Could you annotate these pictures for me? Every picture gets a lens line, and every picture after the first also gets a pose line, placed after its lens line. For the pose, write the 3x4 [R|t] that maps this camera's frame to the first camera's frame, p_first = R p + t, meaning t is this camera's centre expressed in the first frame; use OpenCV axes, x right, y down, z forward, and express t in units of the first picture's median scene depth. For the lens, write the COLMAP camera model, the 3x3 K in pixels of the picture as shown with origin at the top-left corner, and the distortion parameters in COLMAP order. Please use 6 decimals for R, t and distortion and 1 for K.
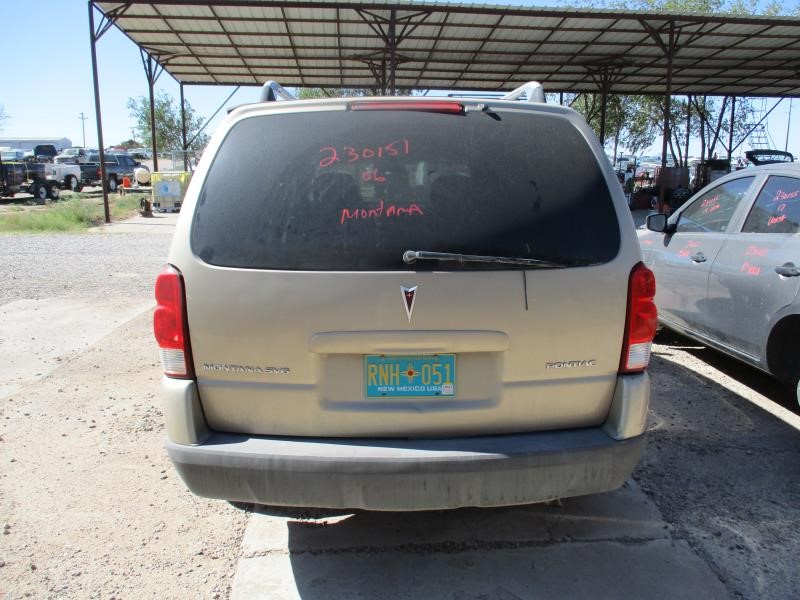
lens RADIAL K [[685.1, 0, 400.0], [0, 685.1, 300.0], [0, 0, 1]] dist [-0.001256, -0.002136]
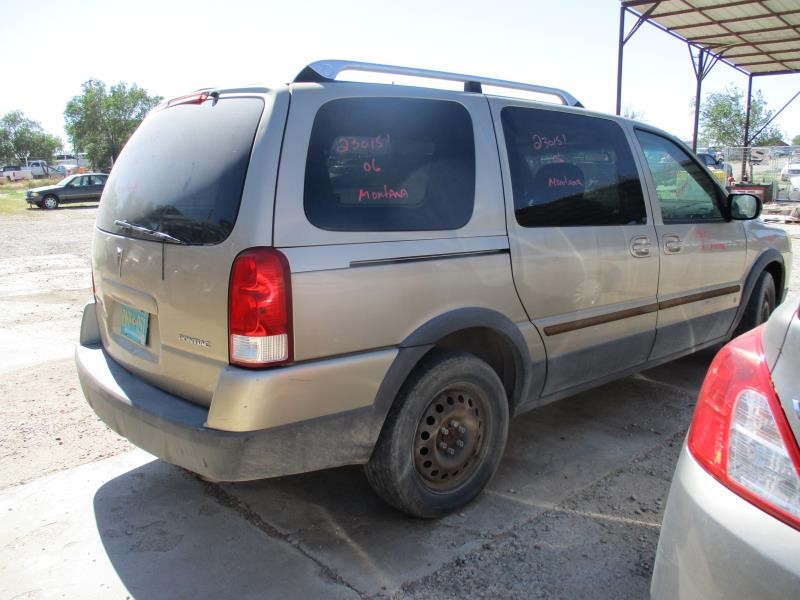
lens RADIAL K [[685.1, 0, 400.0], [0, 685.1, 300.0], [0, 0, 1]] dist [-0.001256, -0.002136]
pose [[0.614868, 0.150430, -0.774150, 0.190701], [-0.151473, 0.985889, 0.071266, -0.013477], [0.773946, 0.073444, 0.628978, 0.091654]]
